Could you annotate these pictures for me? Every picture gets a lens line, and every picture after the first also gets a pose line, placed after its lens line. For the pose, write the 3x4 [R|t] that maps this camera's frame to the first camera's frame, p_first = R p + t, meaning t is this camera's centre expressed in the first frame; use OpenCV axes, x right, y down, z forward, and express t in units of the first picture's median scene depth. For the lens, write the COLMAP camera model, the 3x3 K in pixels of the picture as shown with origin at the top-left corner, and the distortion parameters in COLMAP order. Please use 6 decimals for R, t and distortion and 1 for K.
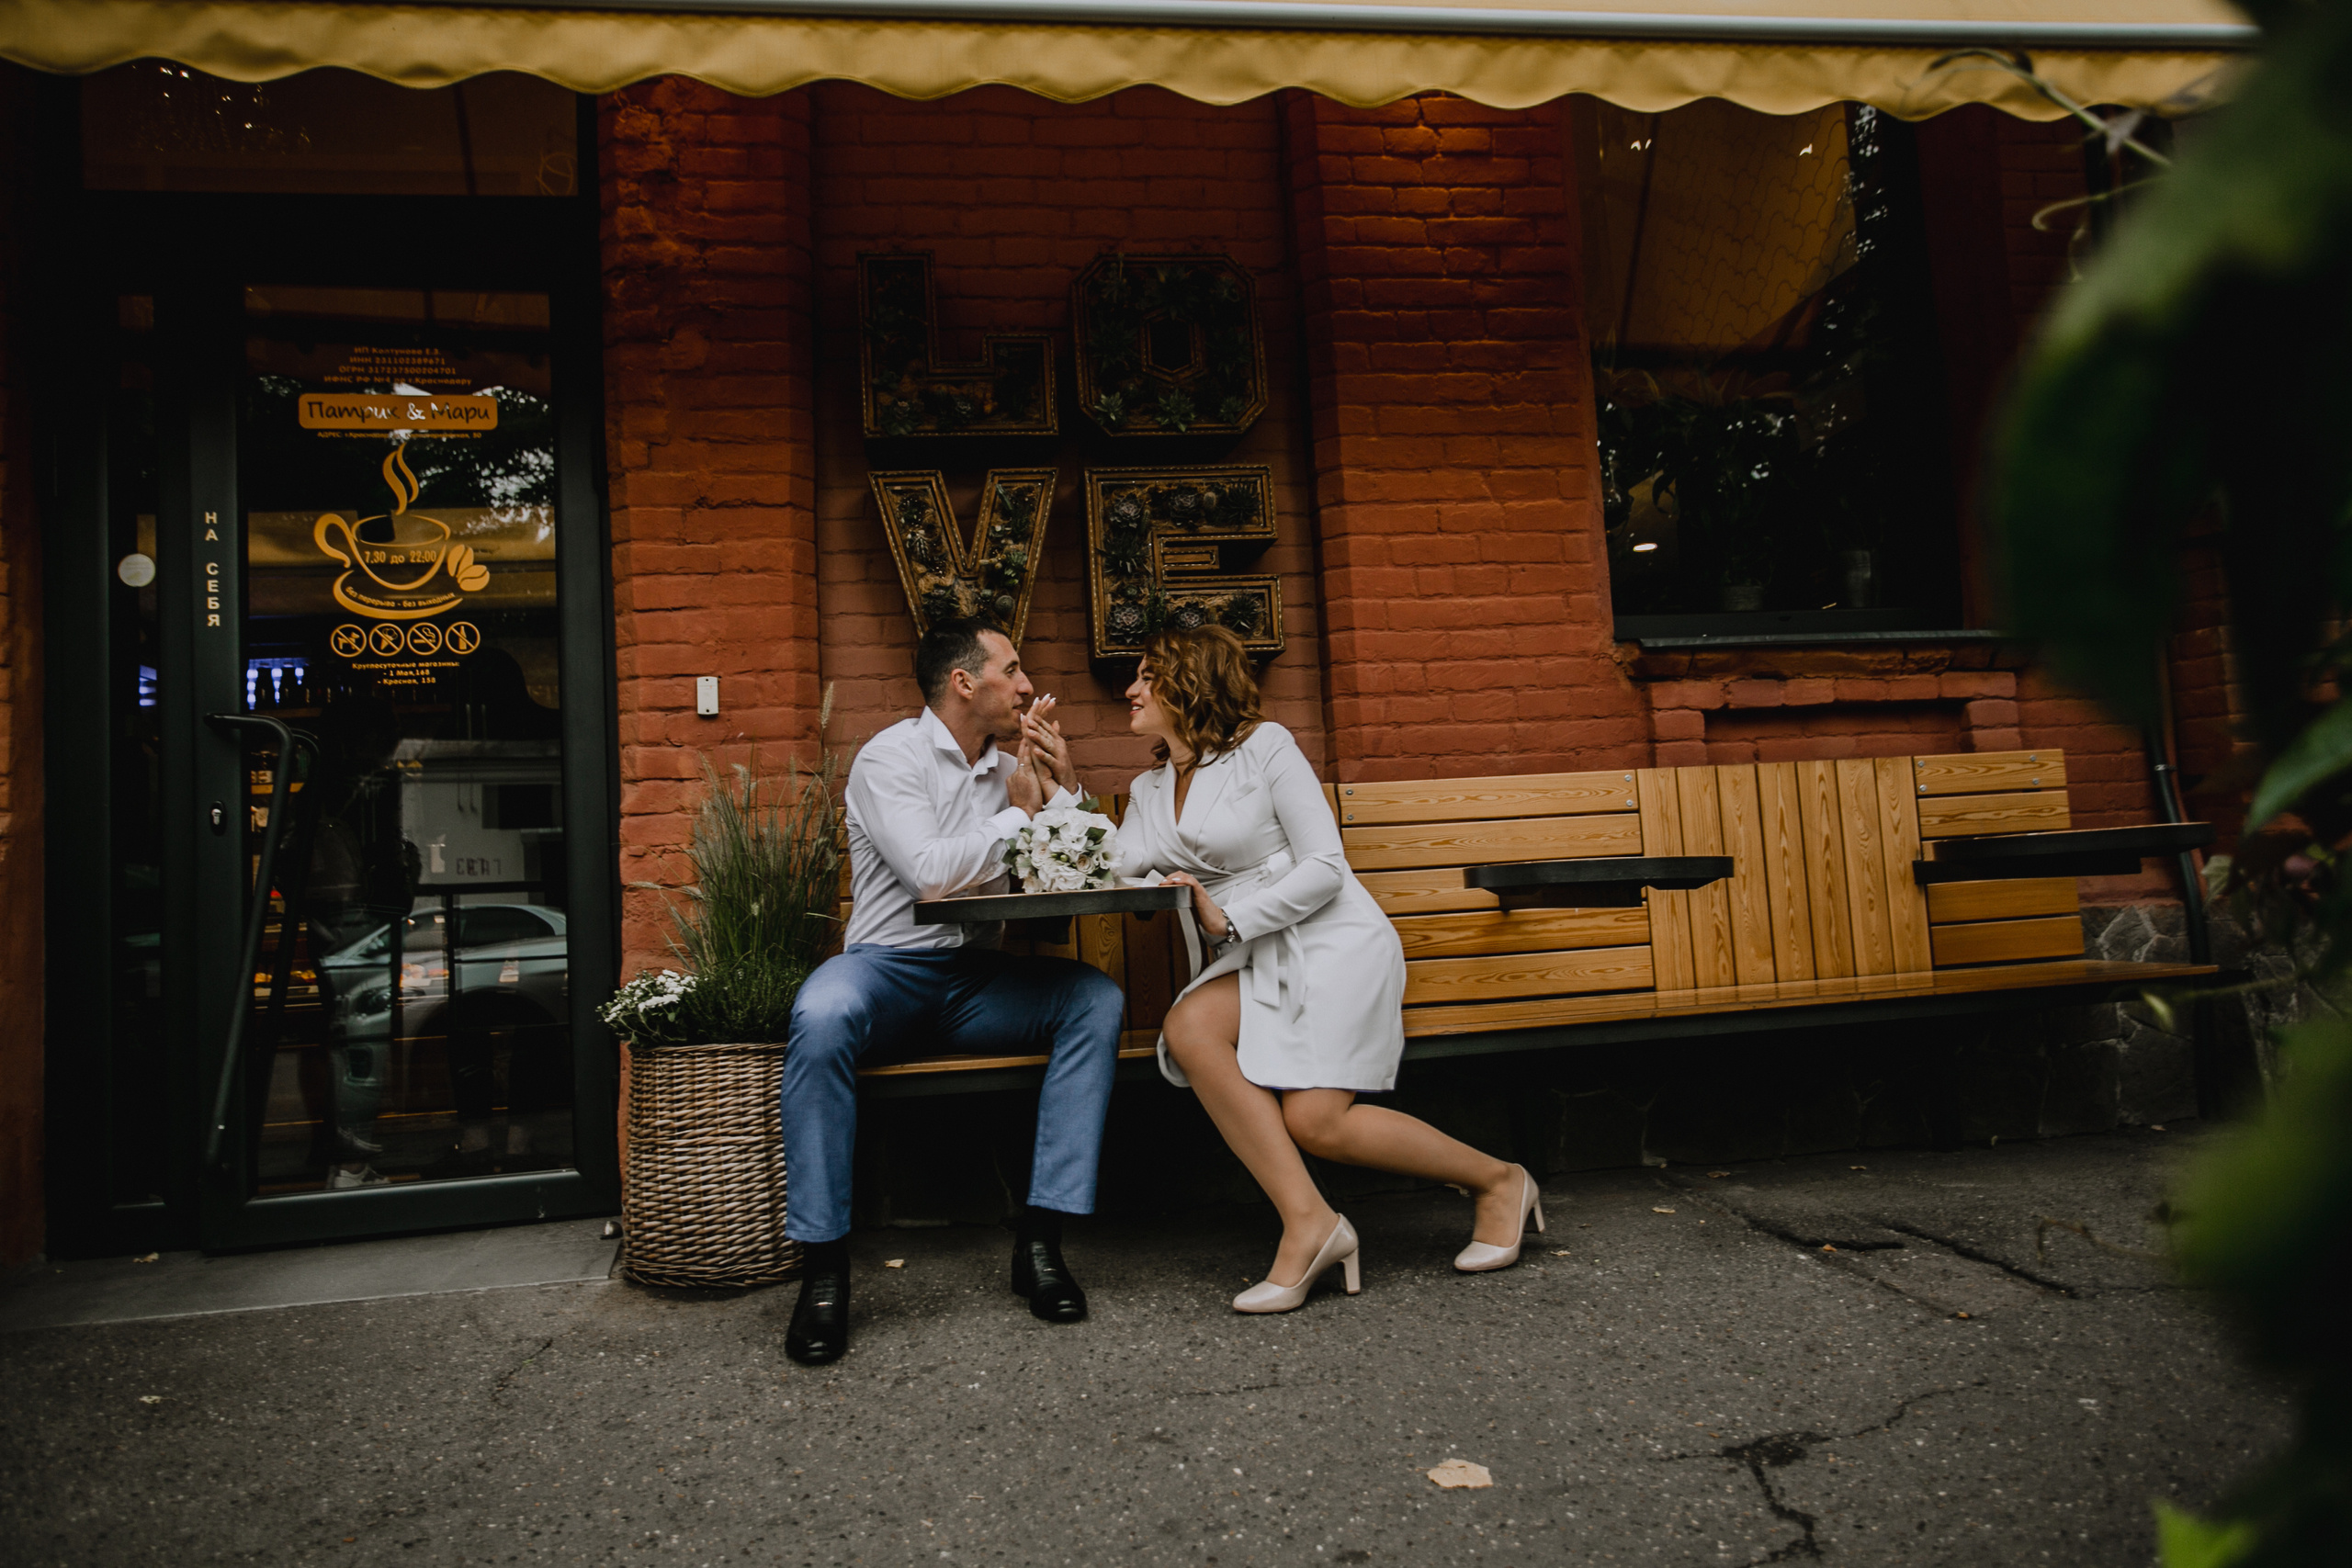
lens RADIAL K [[1585.0, 0, 1159.1], [0, 1585.0, 777.3], [0, 0, 1]] dist [-0.050163, 0.054710]
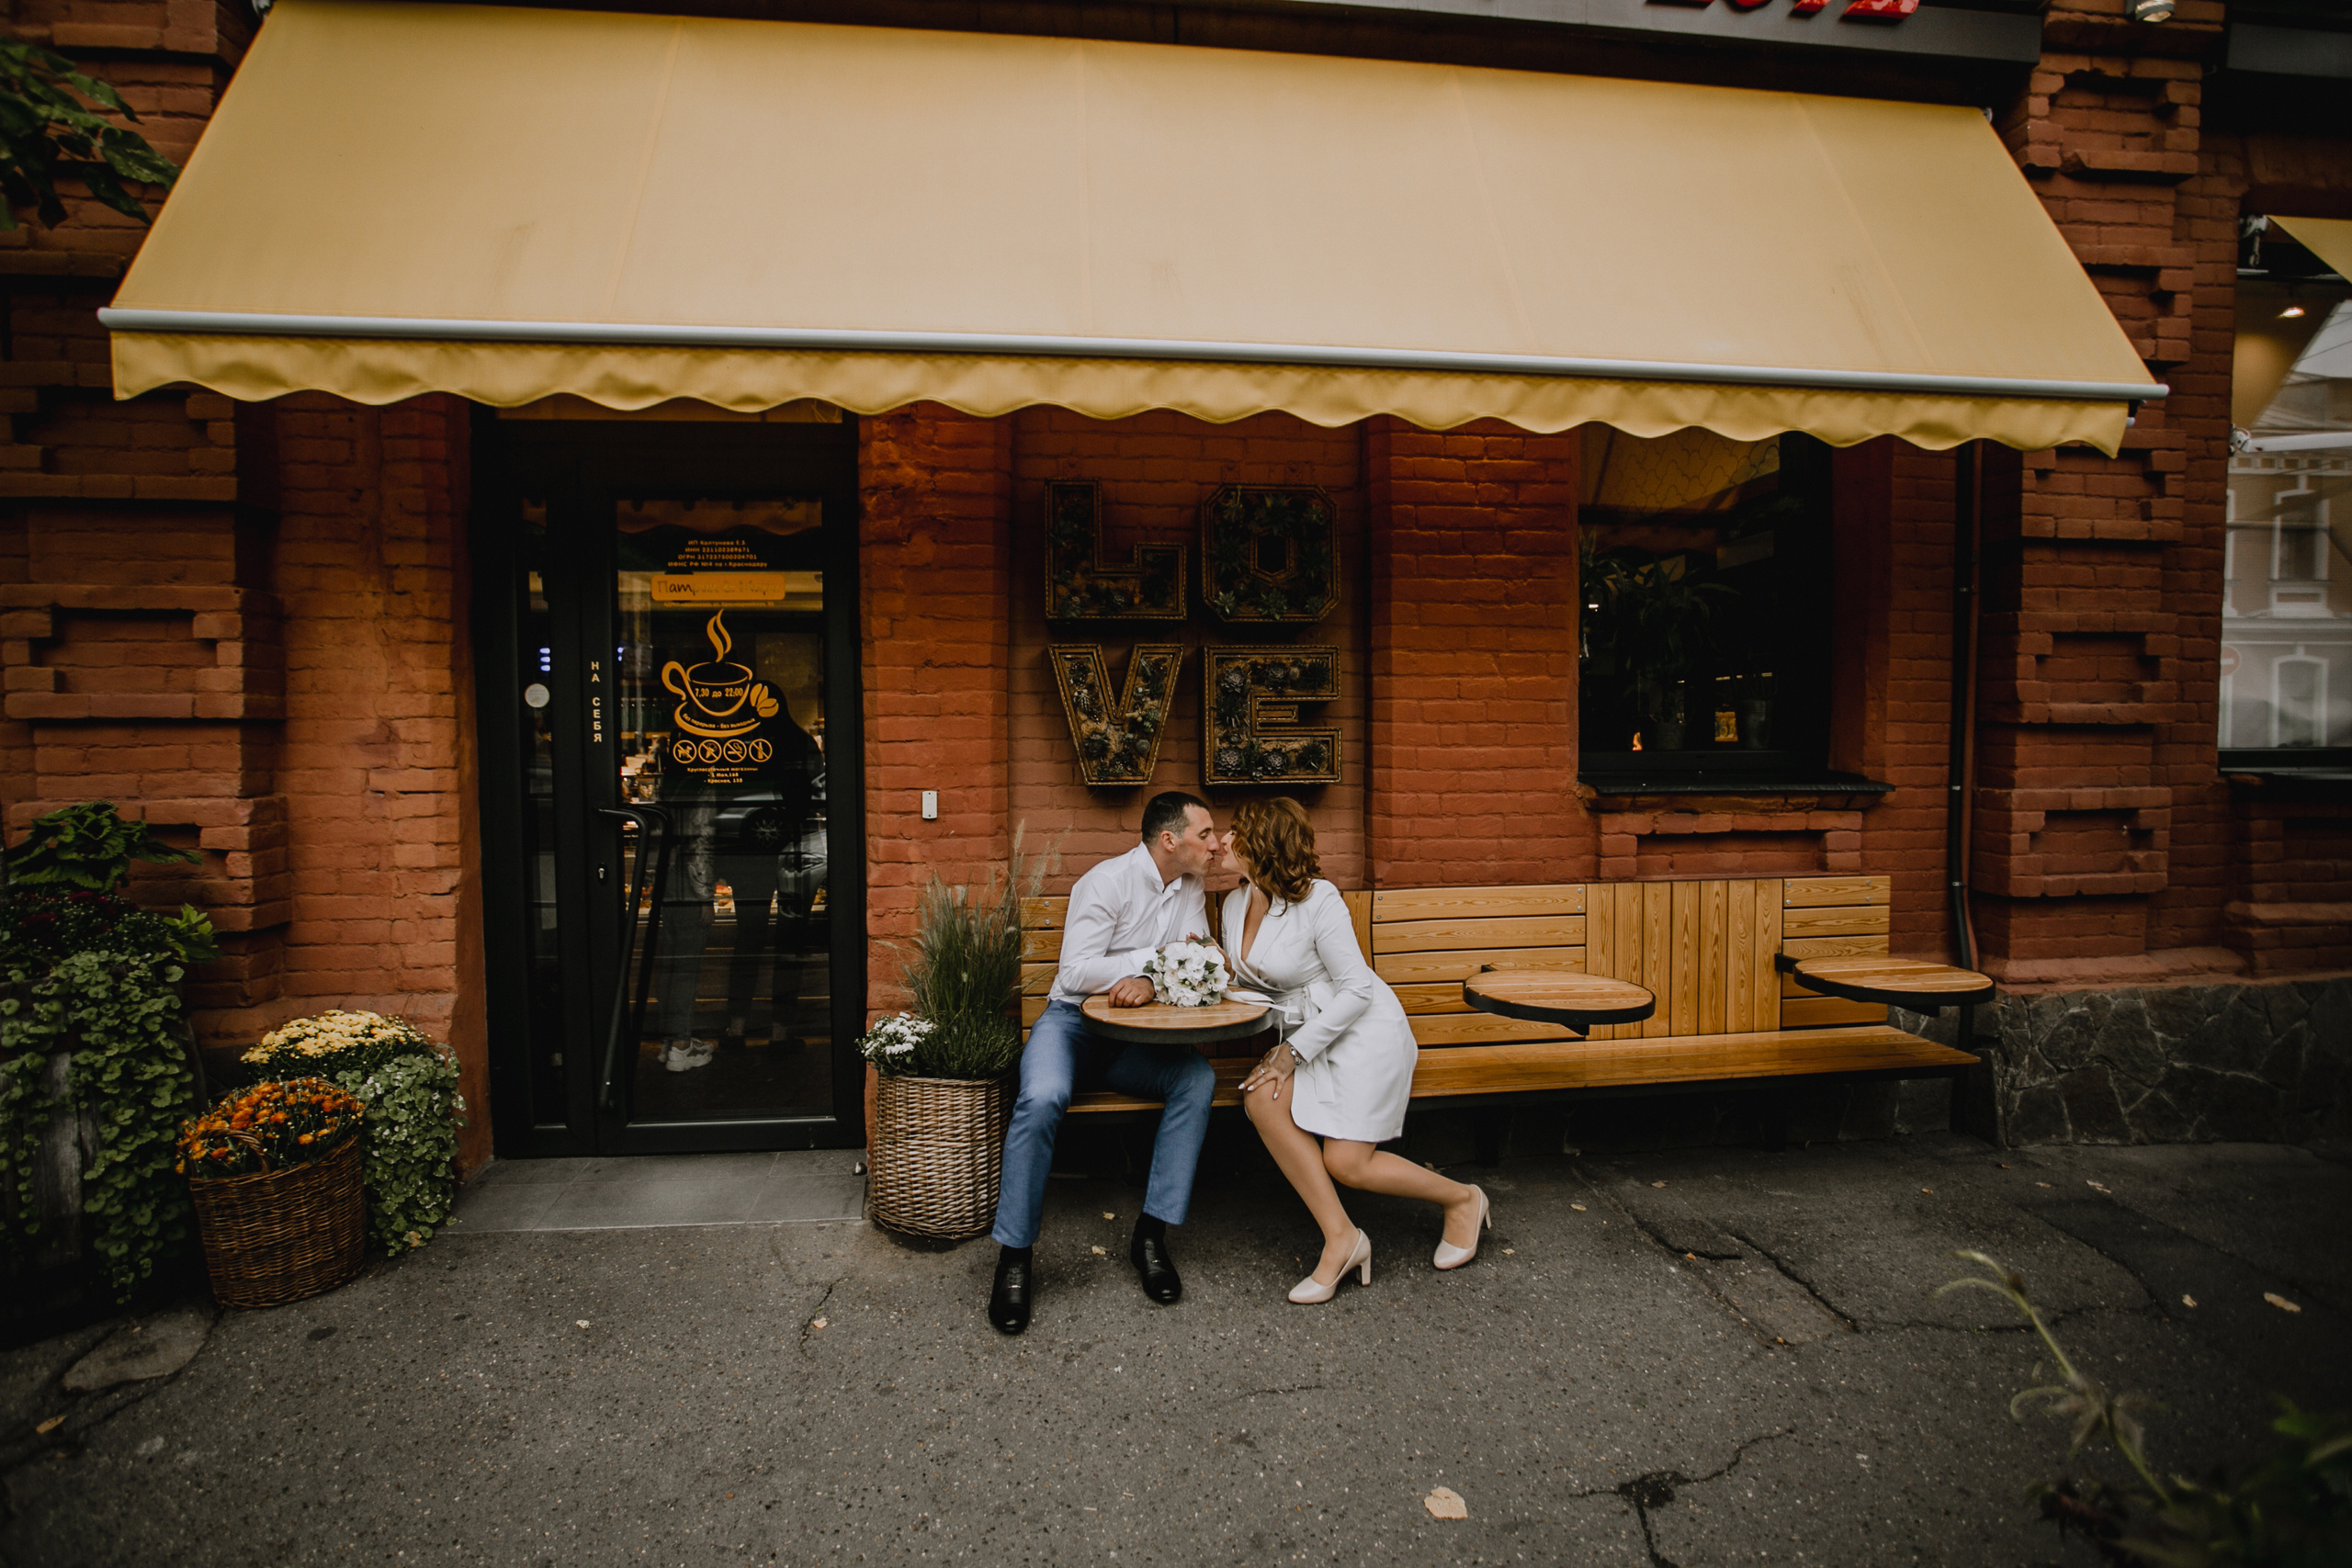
lens RADIAL K [[1144.2, 0, 1161.8], [0, 1144.2, 784.8], [0, 0, 1]] dist [-0.079419, 0.038526]
pose [[0.998080, 0.053232, -0.031671, -0.047856], [-0.049046, 0.991463, 0.120811, -0.200993], [0.037832, -0.119025, 0.992170, 0.001167]]
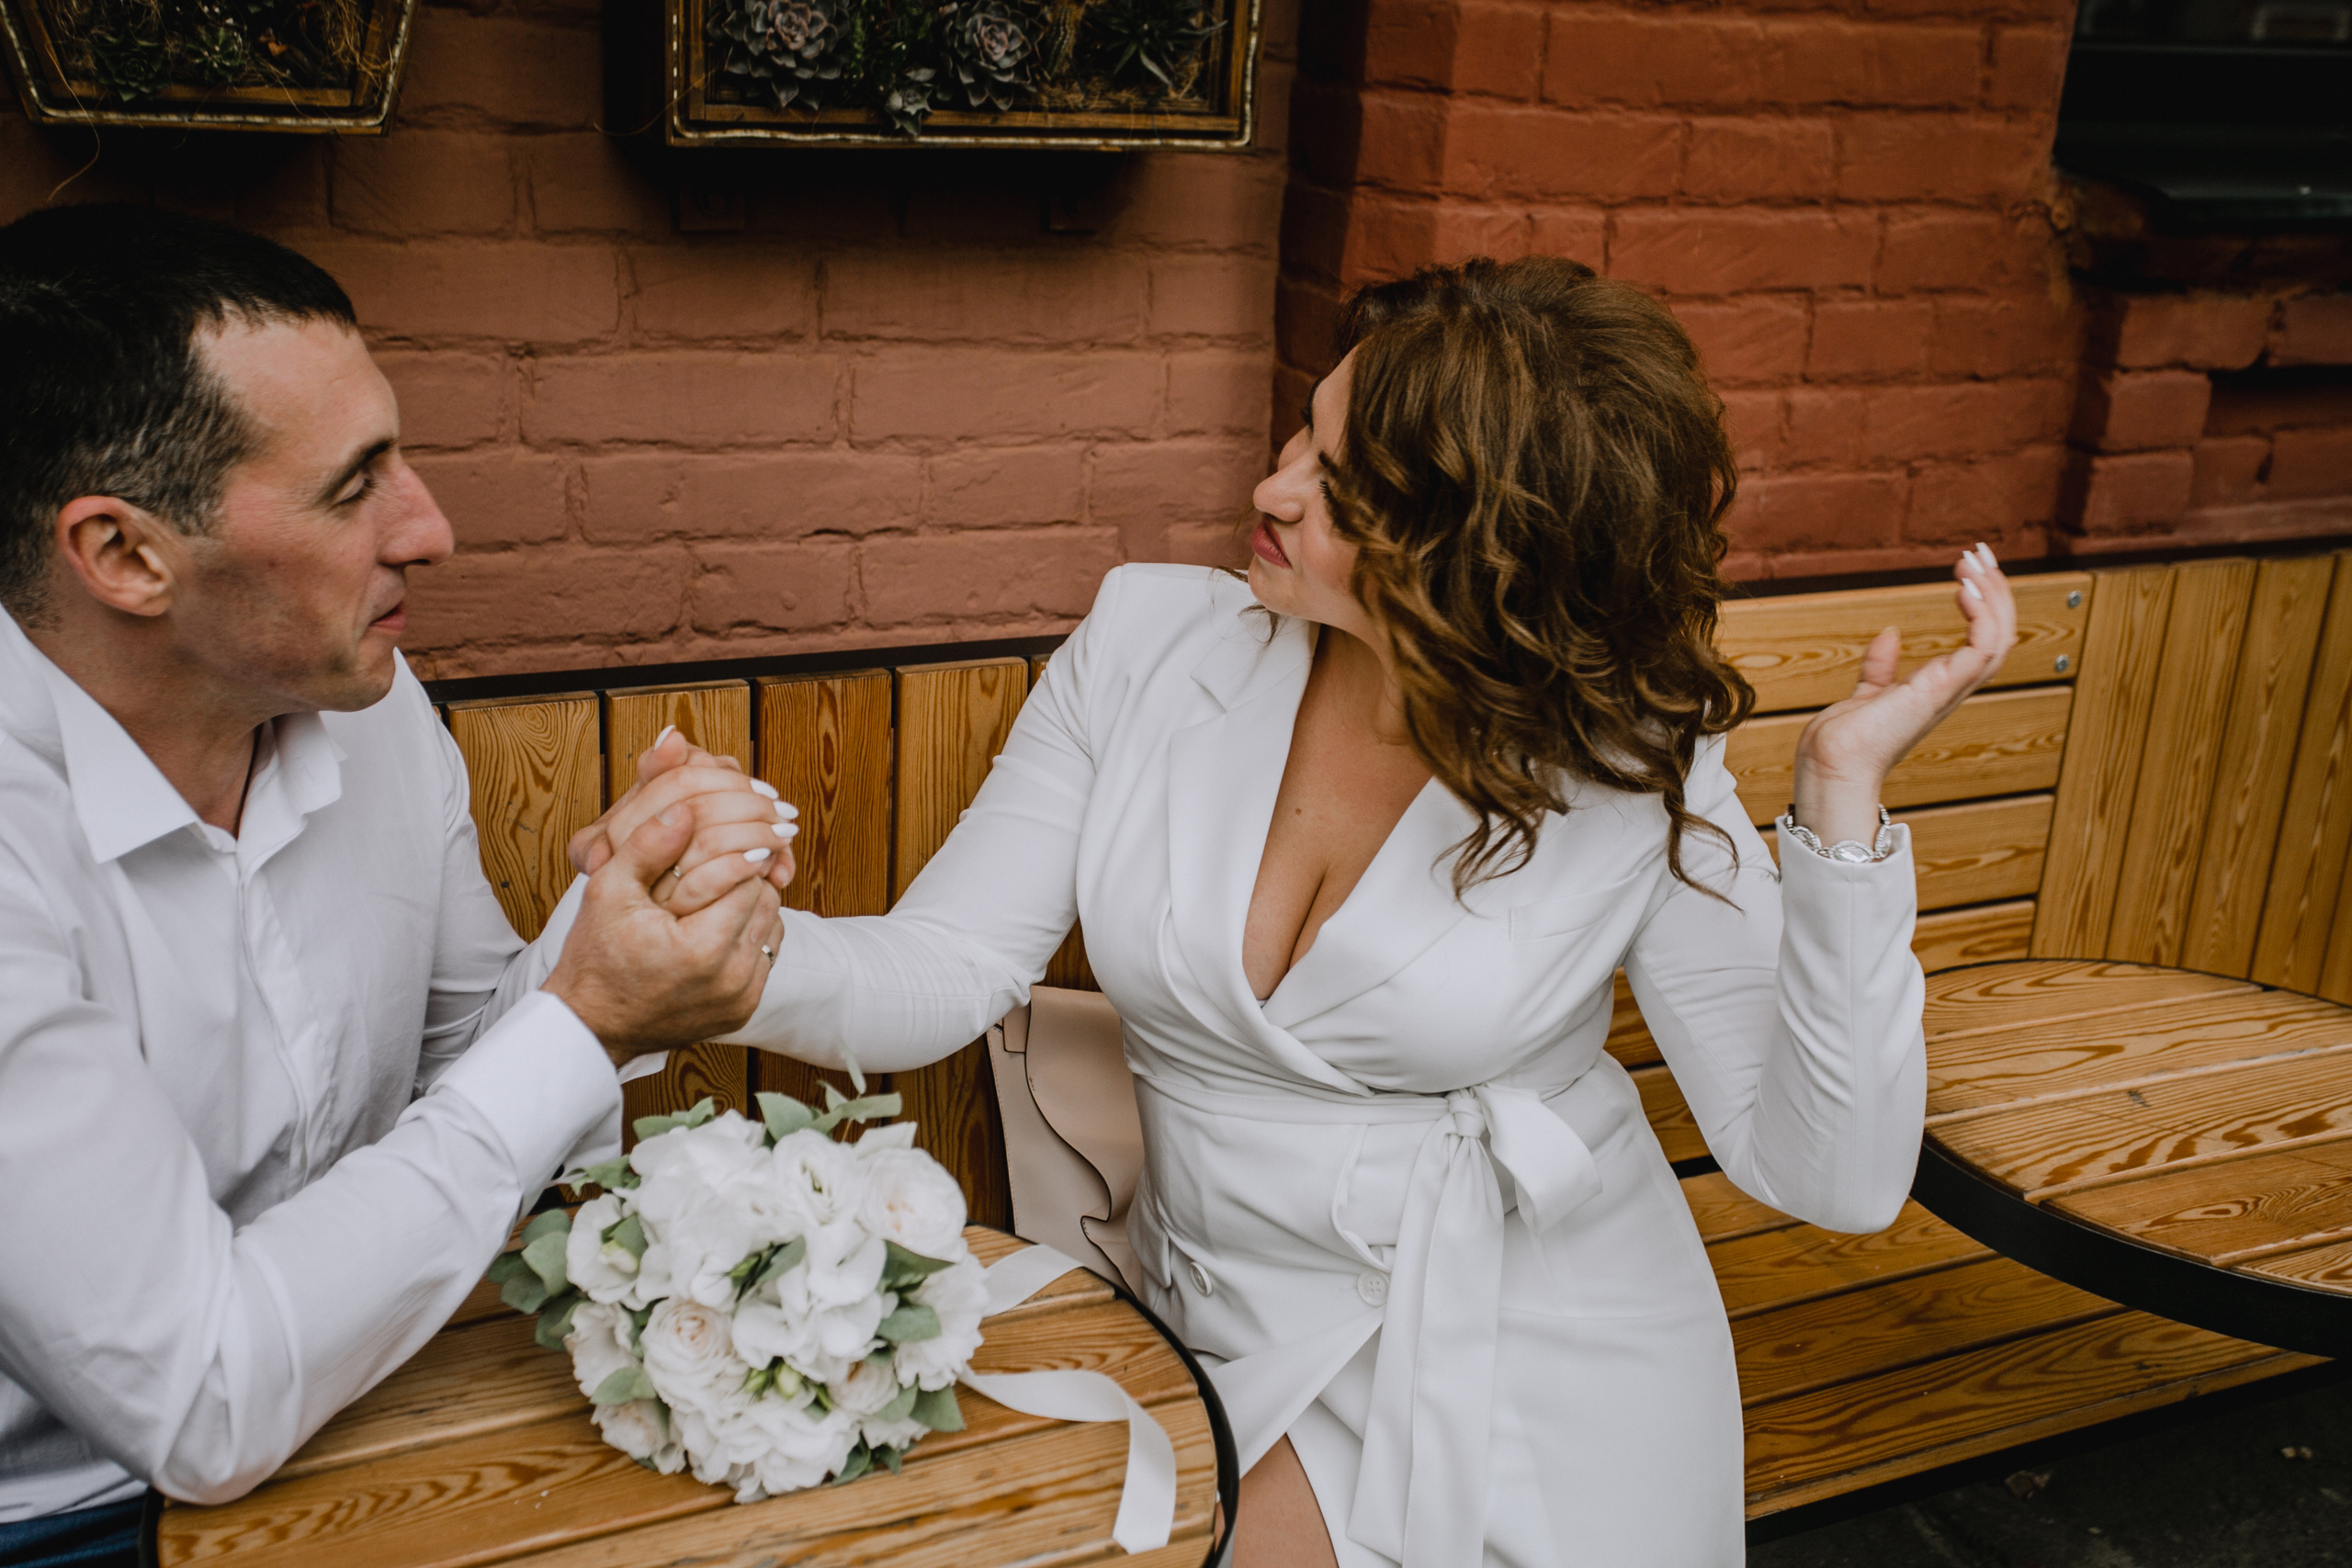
lens RADIAL K [[2544.9, 0, 1159.6], [0, 2544.9, 783.5], [0, 0, 1]] dist [0.017364, 0.116186]
pose [[0.942646, 0.006828, 0.333723, -0.113412], [-0.138306, 0.917918, 0.371884, -0.159236], [-0.303791, -0.396711, 0.866216, 0.537144]]
